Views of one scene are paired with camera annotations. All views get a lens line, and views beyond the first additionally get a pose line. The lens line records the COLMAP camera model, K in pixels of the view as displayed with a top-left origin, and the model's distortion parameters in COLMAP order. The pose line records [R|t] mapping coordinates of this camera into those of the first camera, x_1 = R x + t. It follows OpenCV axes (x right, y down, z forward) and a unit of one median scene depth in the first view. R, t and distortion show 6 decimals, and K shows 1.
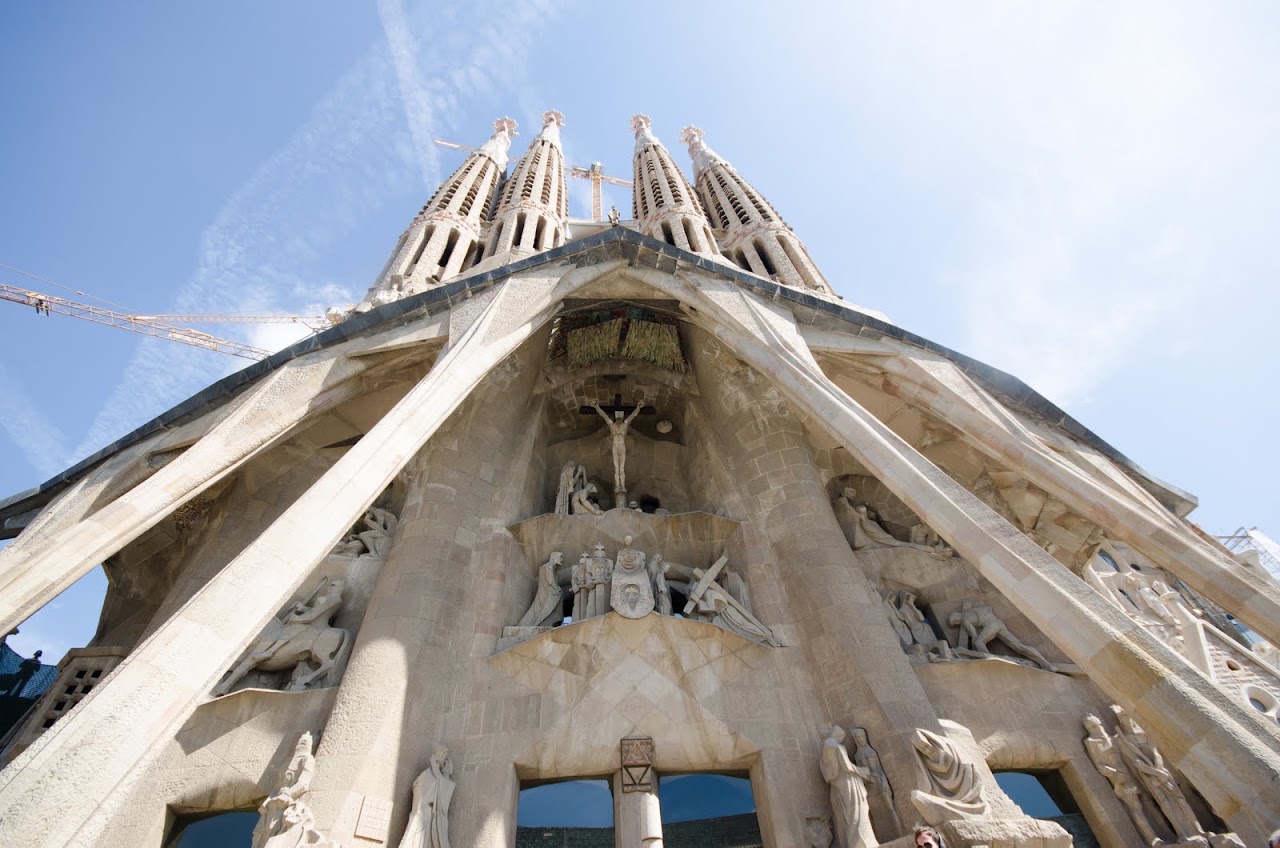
lens RADIAL K [[576.4, 0, 634.0], [0, 576.4, 422.1], [0, 0, 1]] dist [0.005017, 0.000690]
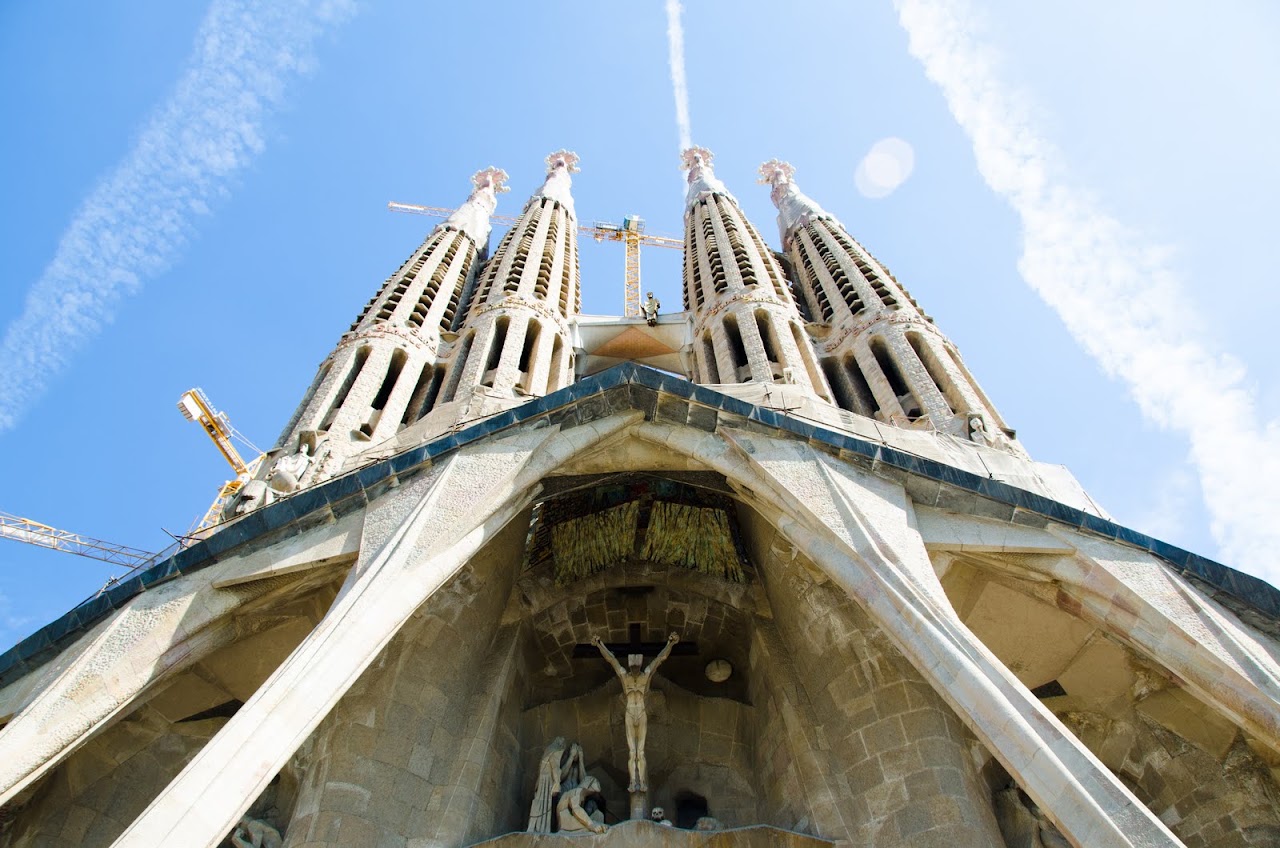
lens RADIAL K [[982.9, 0, 632.1], [0, 982.9, 418.6], [0, 0, 1]] dist [-0.140012, 0.078545]
pose [[0.995700, -0.042494, -0.082318, 0.071705], [0.025133, 0.979173, -0.201466, -0.059021], [0.089164, 0.198531, 0.976030, -0.066526]]
